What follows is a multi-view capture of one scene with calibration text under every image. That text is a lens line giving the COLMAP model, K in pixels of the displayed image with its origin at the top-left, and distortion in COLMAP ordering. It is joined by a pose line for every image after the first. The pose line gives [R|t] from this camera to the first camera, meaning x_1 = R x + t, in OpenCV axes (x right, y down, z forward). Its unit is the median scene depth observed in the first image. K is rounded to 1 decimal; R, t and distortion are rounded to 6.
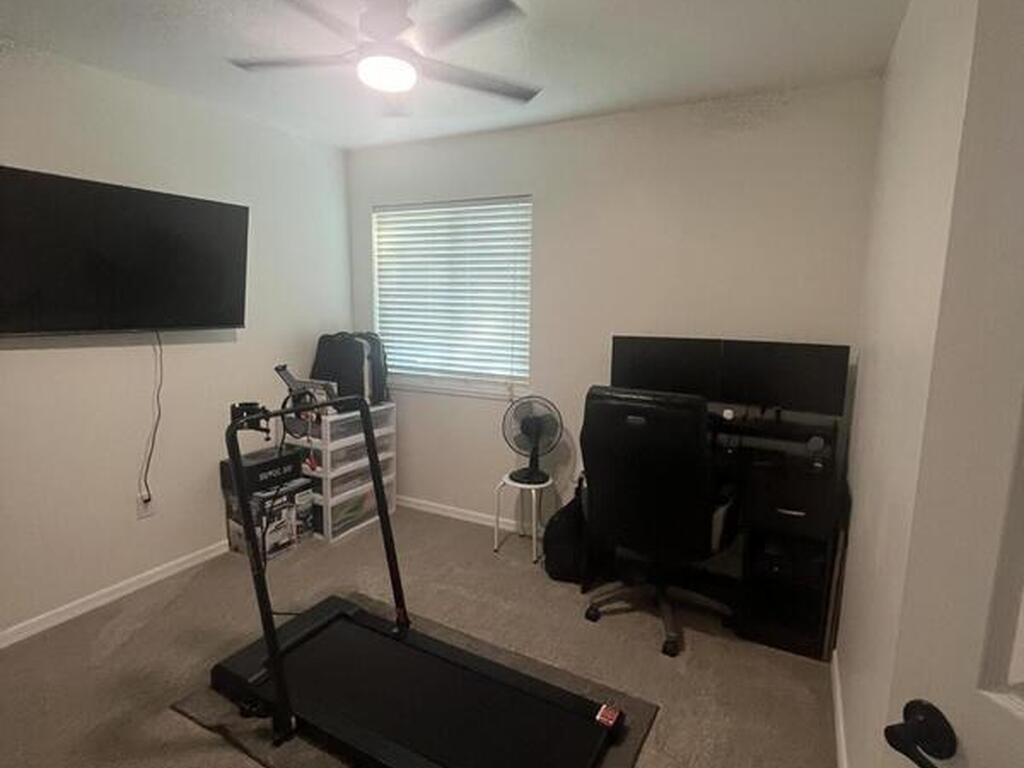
lens RADIAL K [[556.3, 0, 512.4], [0, 556.3, 381.5], [0, 0, 1]] dist [-0.004359, 0.001880]
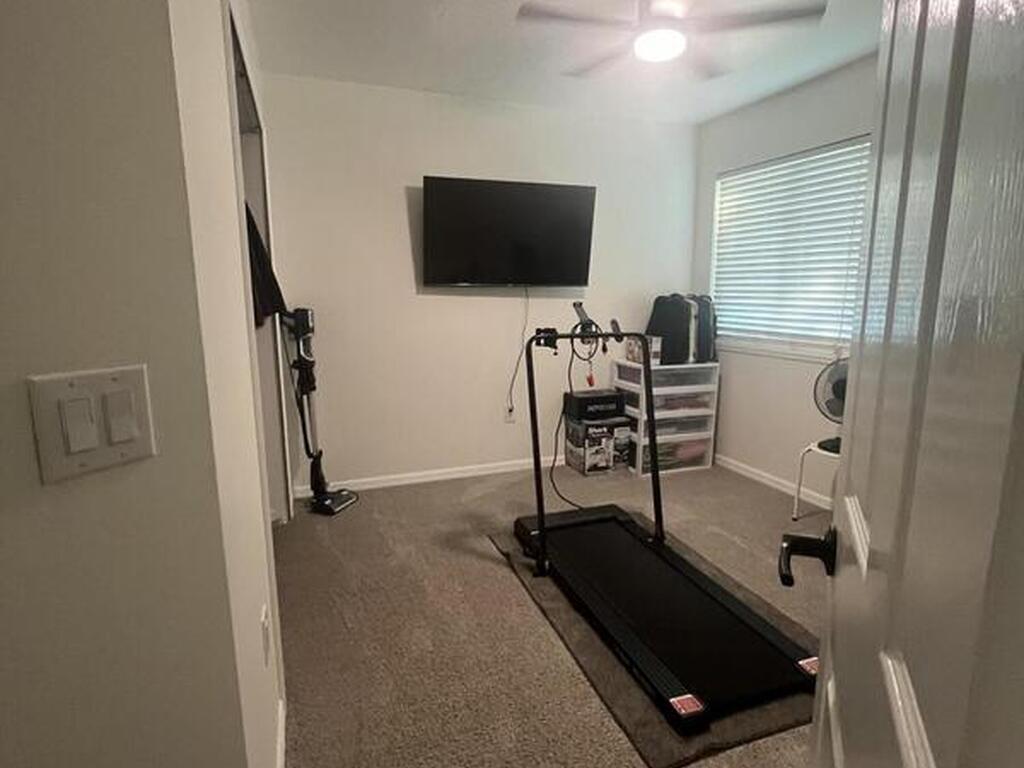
lens RADIAL K [[556.3, 0, 508.1], [0, 556.3, 384.9], [0, 0, 1]] dist [-0.004359, 0.001880]
pose [[0.742420, 0.097666, -0.662778, 0.214937], [-0.087387, 0.994982, 0.048732, 0.072407], [0.664211, 0.021739, 0.747229, -0.038114]]
